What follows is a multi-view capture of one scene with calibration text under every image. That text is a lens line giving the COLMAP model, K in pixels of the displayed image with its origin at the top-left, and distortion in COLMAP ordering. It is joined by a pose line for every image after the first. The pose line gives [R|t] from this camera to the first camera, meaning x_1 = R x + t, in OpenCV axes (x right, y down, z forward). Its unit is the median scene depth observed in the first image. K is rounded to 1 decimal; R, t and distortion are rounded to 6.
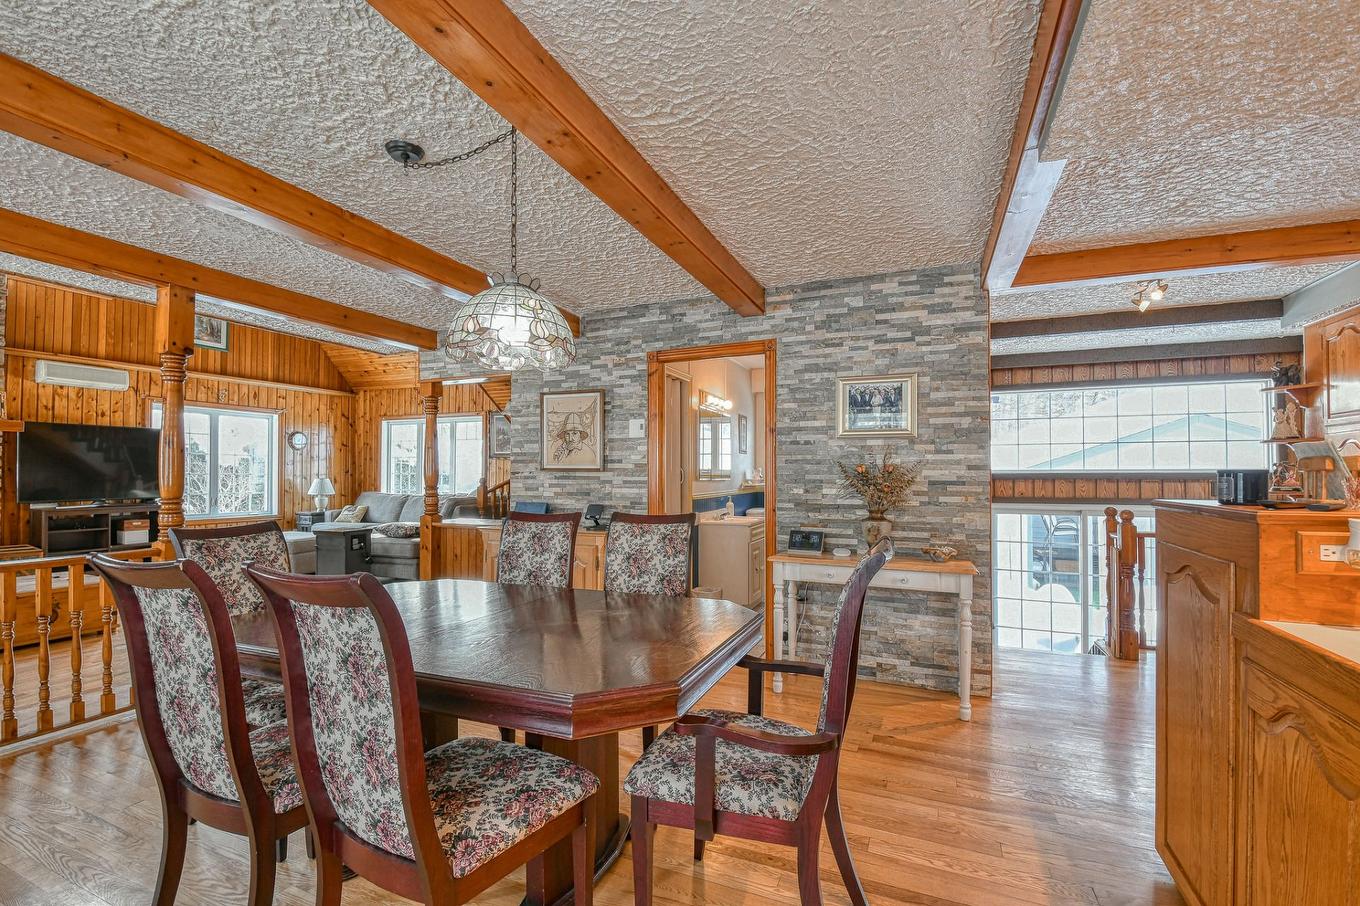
lens RADIAL K [[589.6, 0, 676.0], [0, 589.6, 464.9], [0, 0, 1]] dist [0.013510, -0.021196]
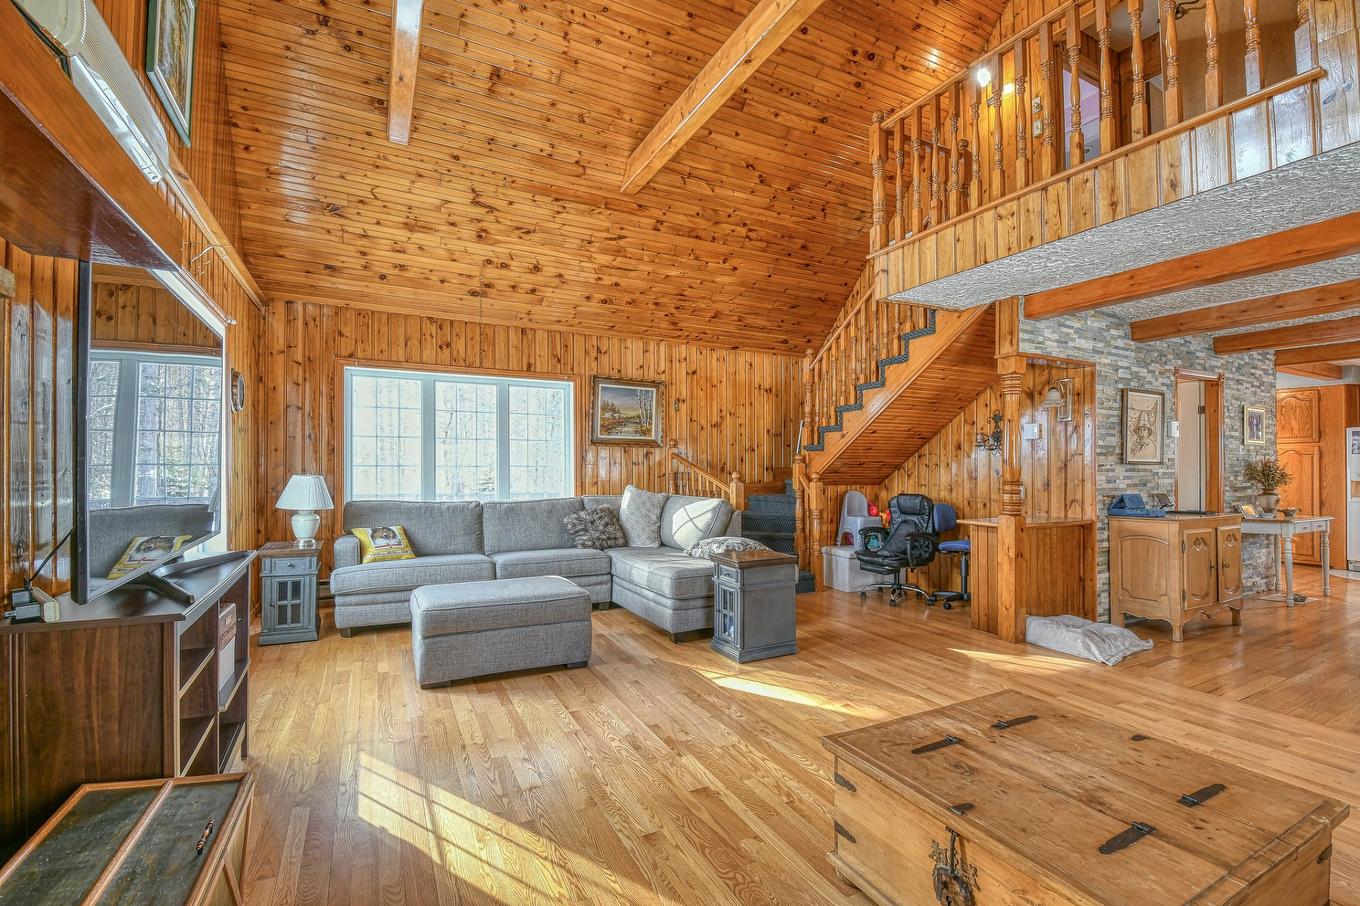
lens RADIAL K [[589.6, 0, 676.0], [0, 589.6, 464.9], [0, 0, 1]] dist [0.013510, -0.021196]
pose [[0.648900, 0.003992, 0.760863, -0.817395], [-0.011965, 0.999916, 0.004958, 0.008838], [-0.760779, -0.012321, 0.648894, 0.495098]]
